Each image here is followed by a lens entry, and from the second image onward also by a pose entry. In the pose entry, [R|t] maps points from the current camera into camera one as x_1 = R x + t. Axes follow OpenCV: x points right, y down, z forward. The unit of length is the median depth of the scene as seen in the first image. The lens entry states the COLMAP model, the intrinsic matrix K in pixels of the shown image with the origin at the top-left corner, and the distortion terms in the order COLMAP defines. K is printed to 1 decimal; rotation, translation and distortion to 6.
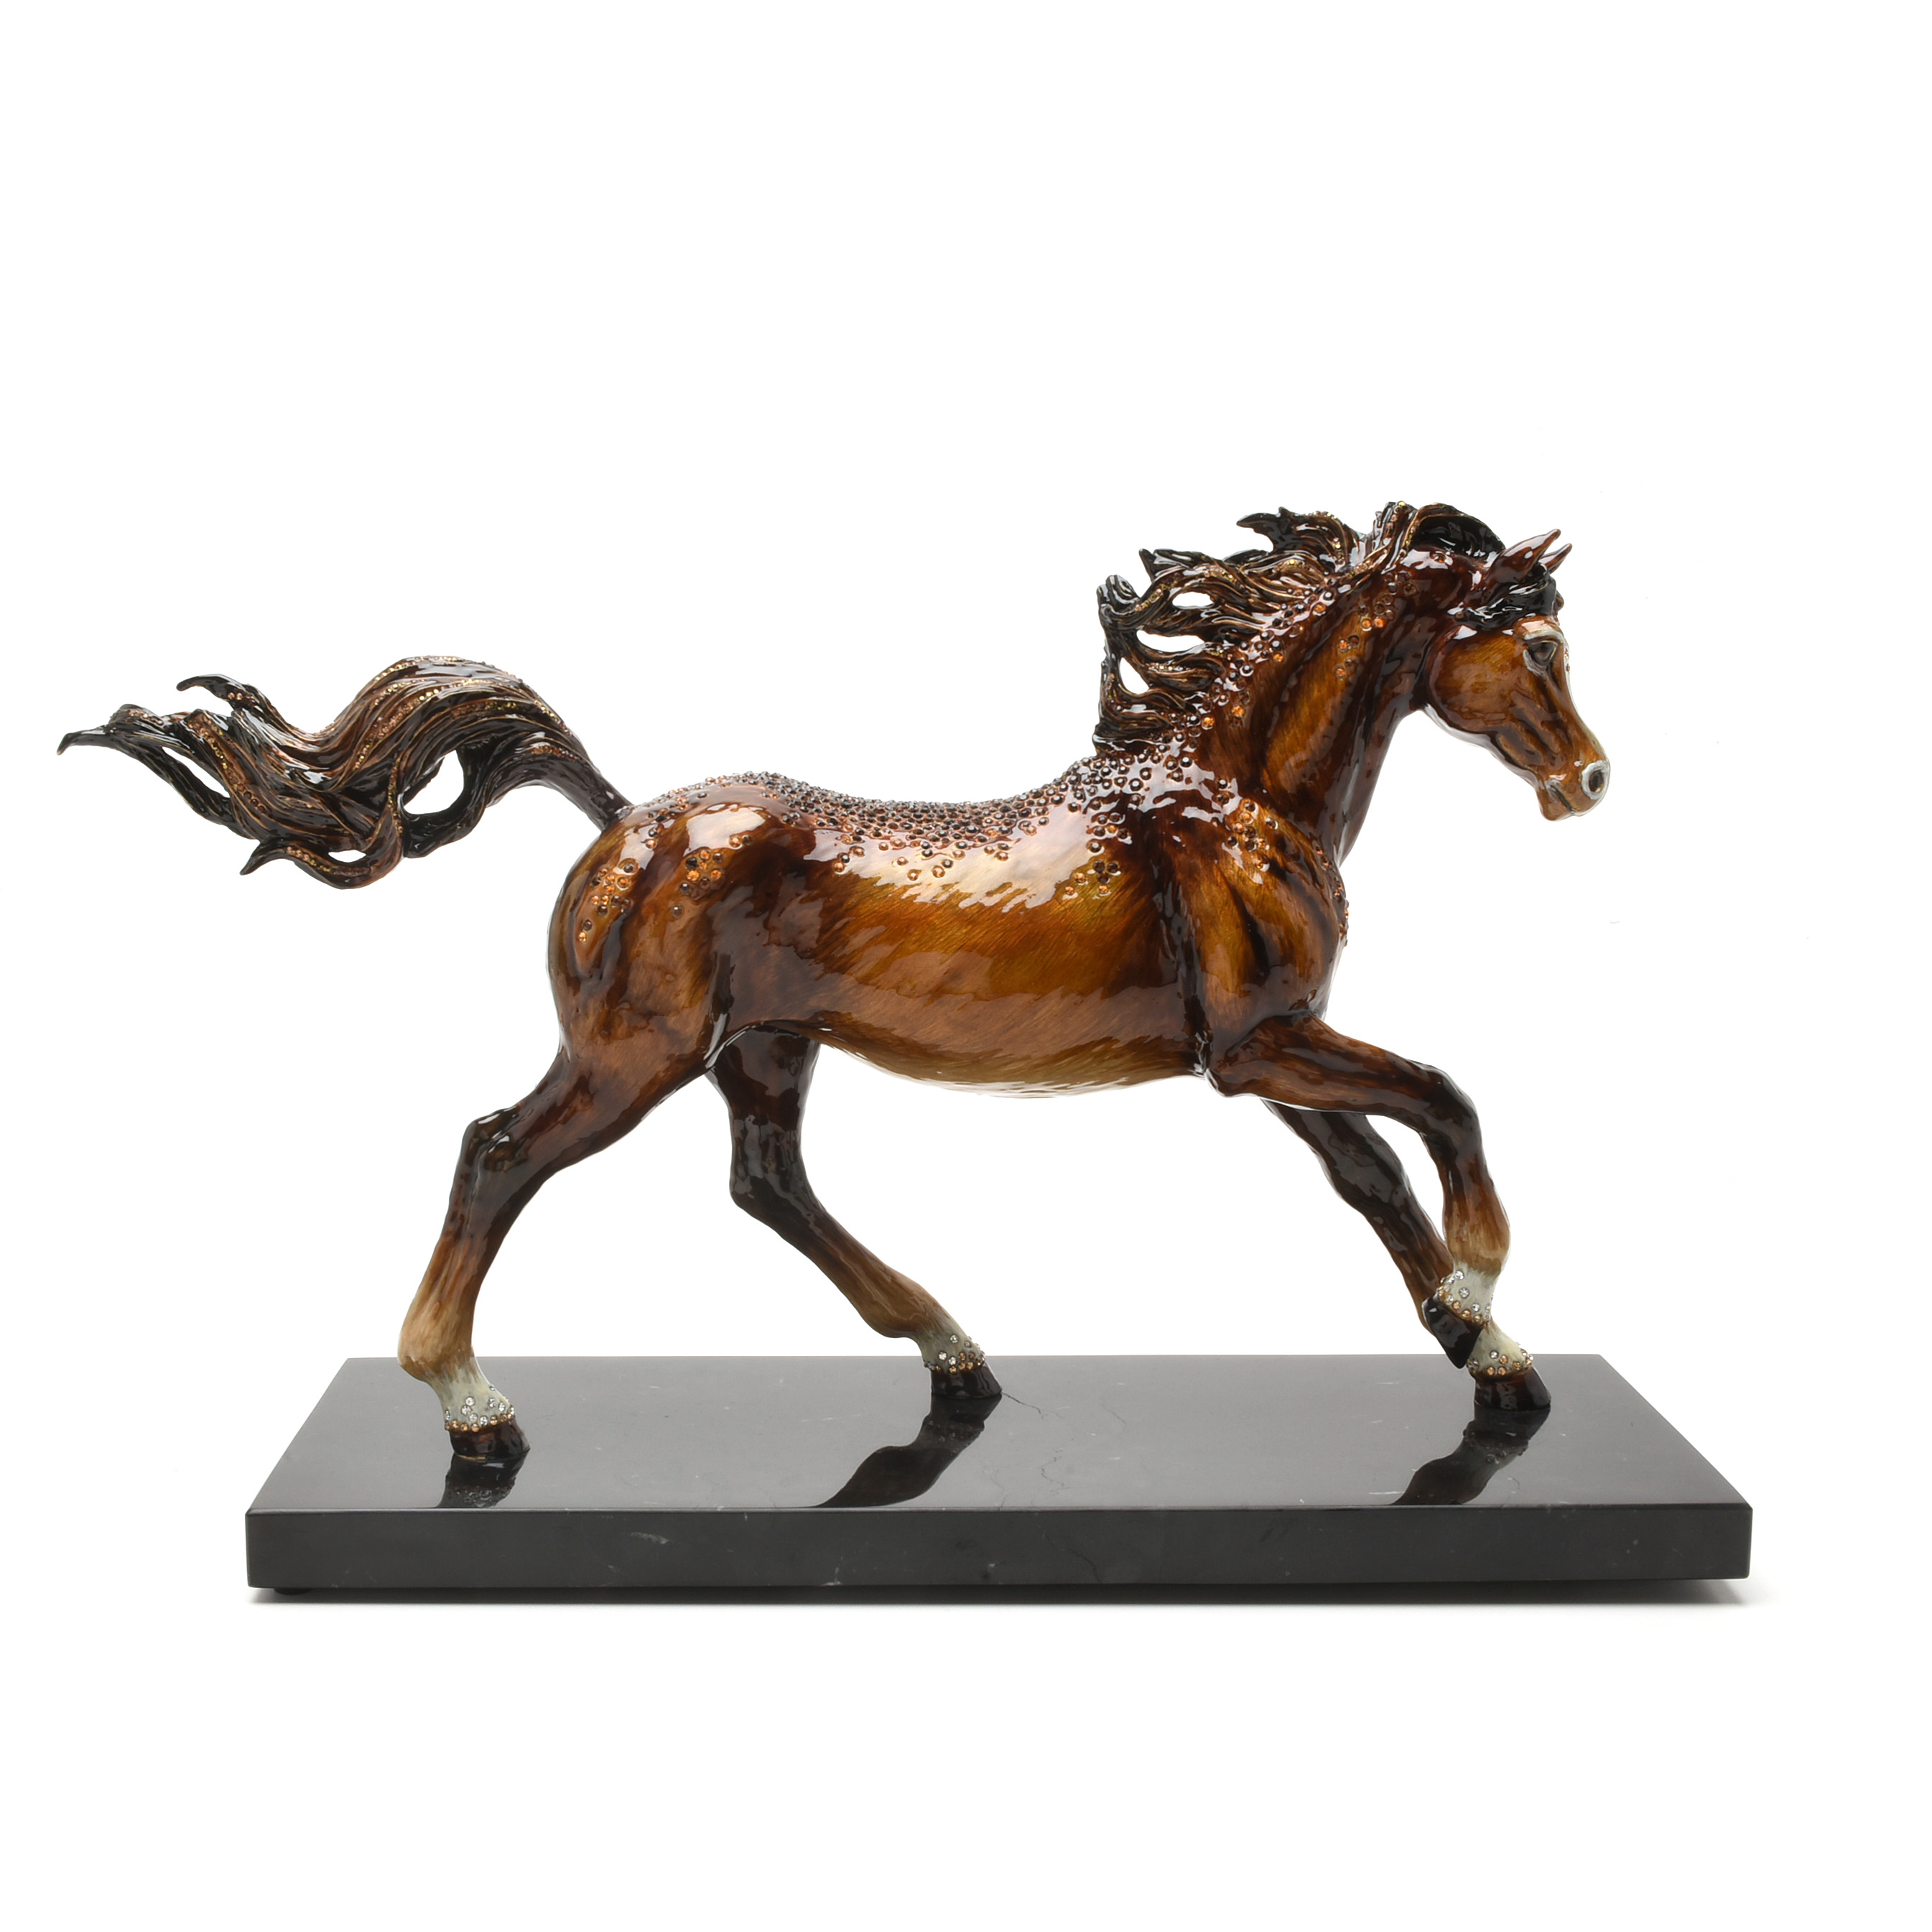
lens RADIAL K [[2671.5, 0, 902.2], [0, 2671.5, 964.4], [0, 0, 1]] dist [-0.000431, 0.000000]
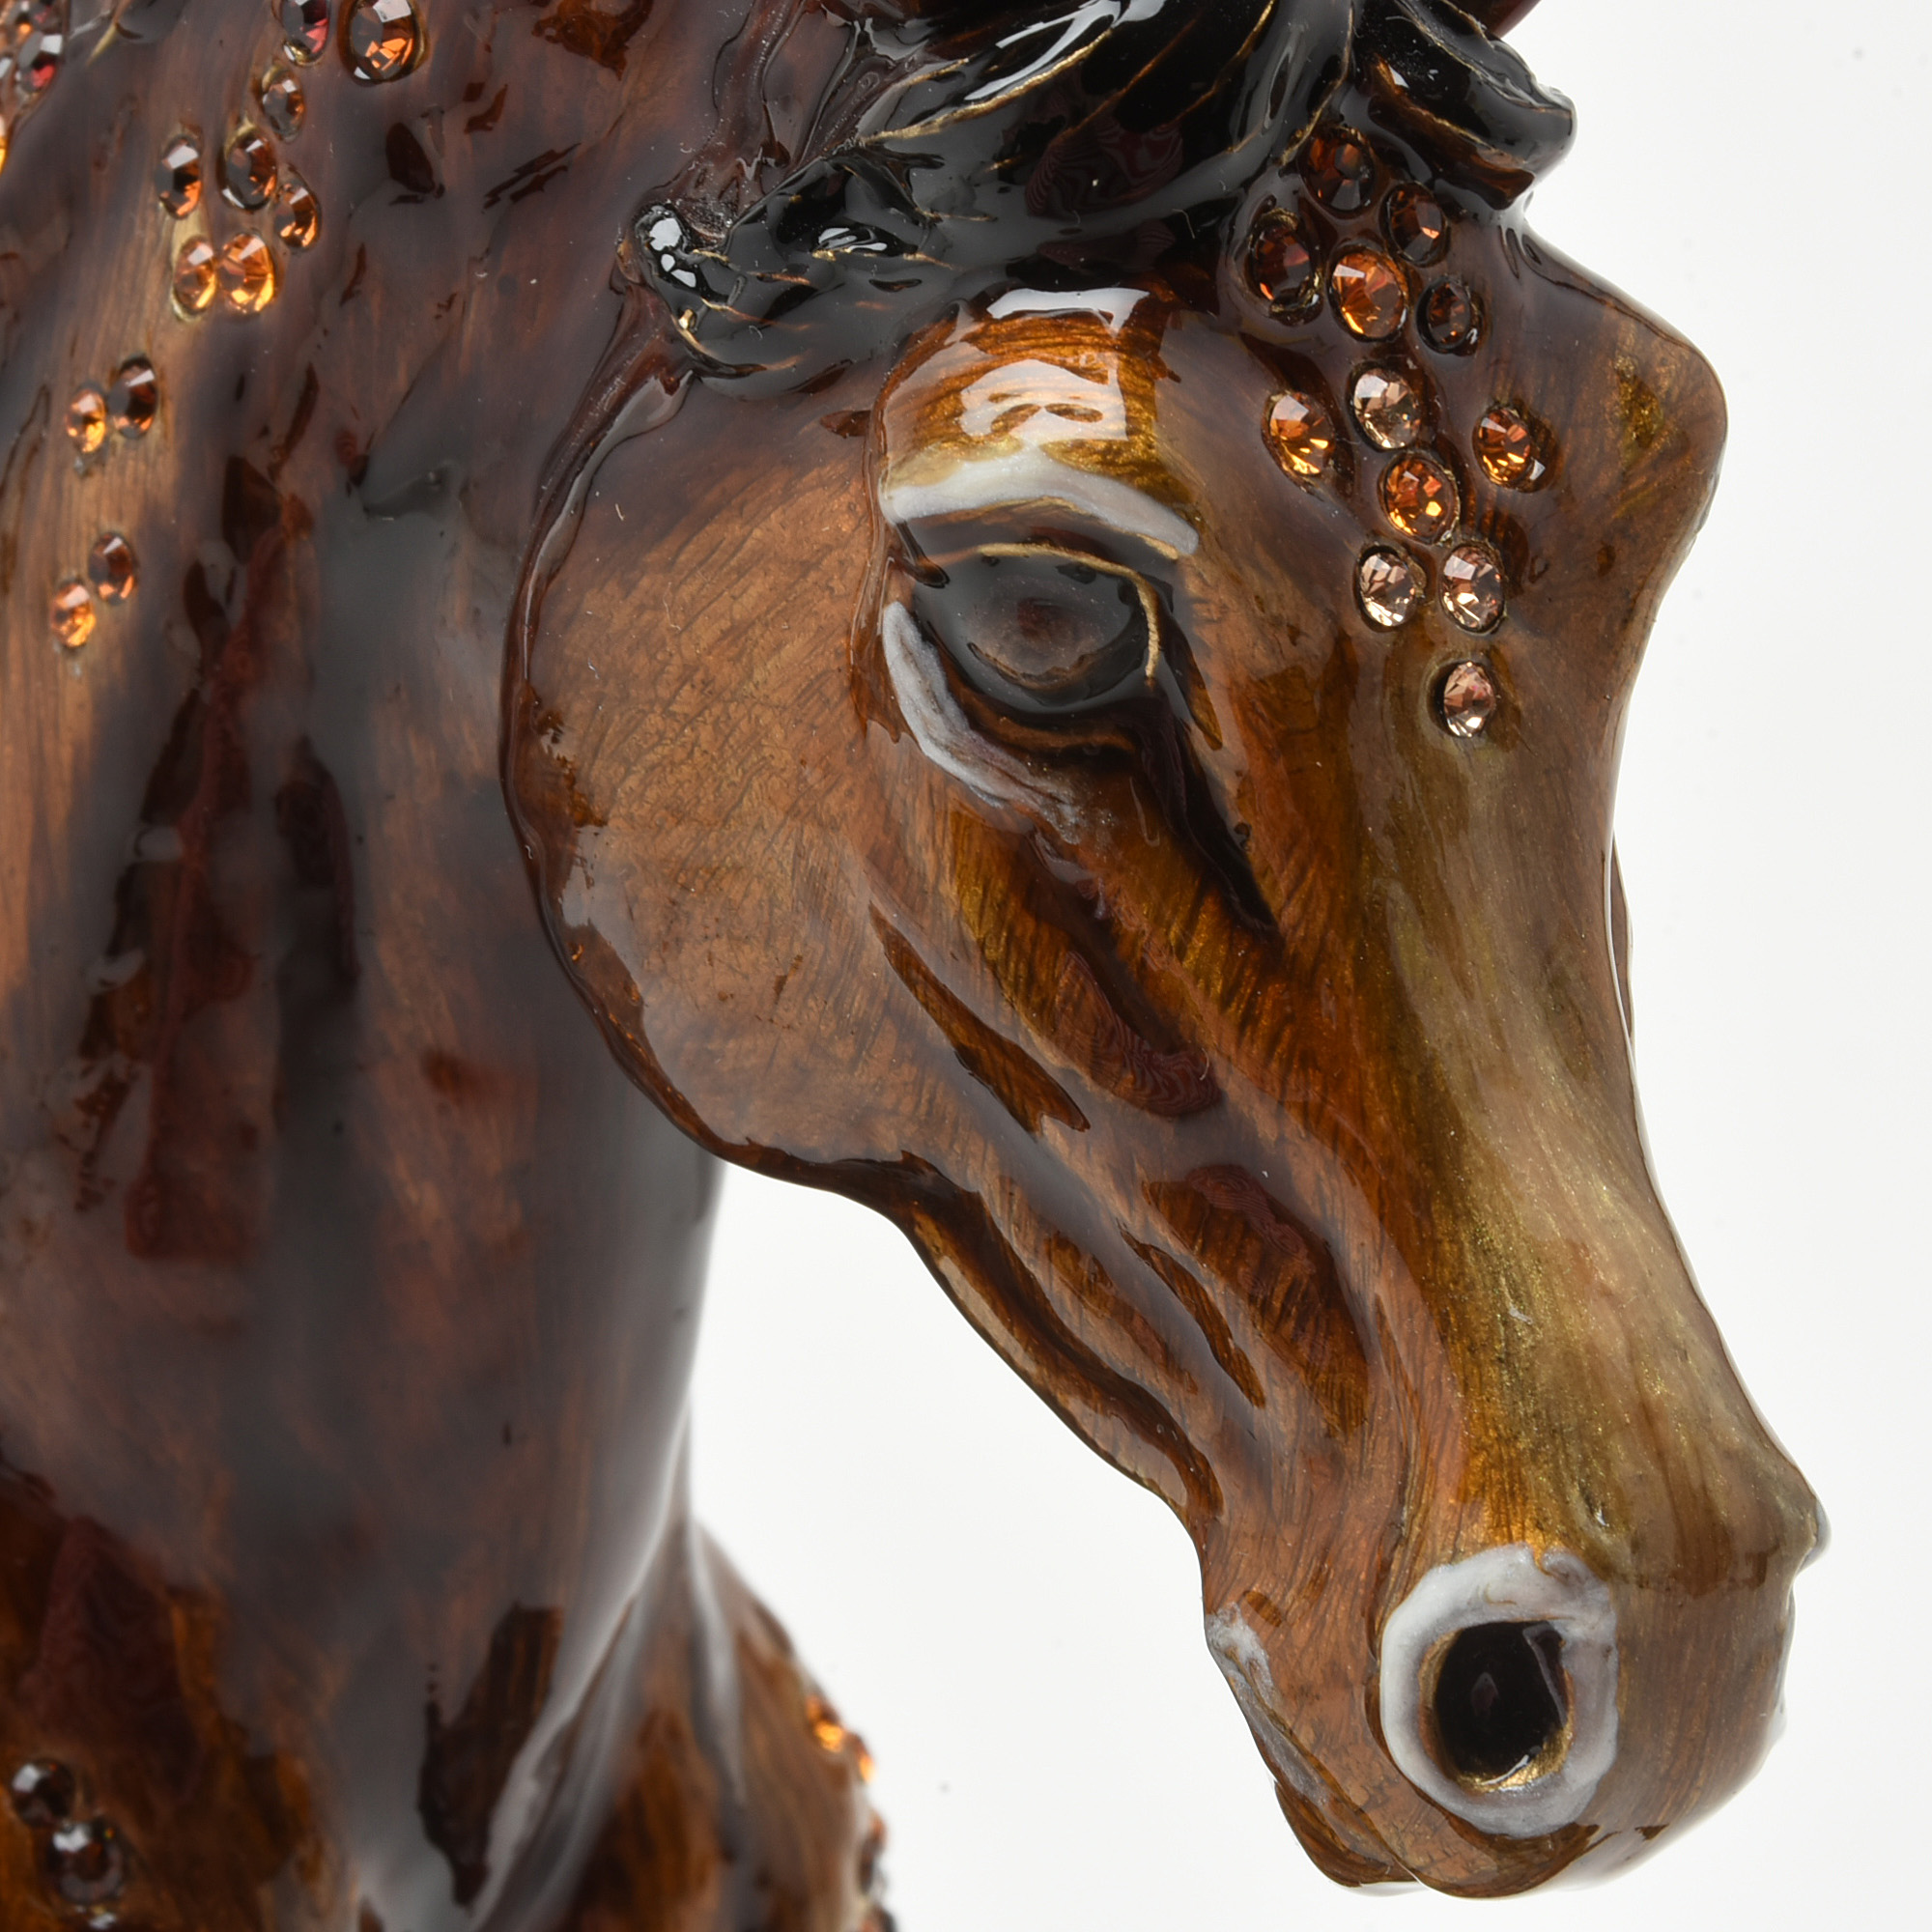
lens RADIAL K [[6318.6, 0, 964.1], [0, 6318.6, 965.8], [0, 0, 1]] dist [-0.071019, 0.000000]
pose [[0.833489, 0.089396, -0.545256, 0.384954], [0.003988, 0.985826, 0.167724, -0.146436], [0.552521, -0.141971, 0.821319, 0.750489]]
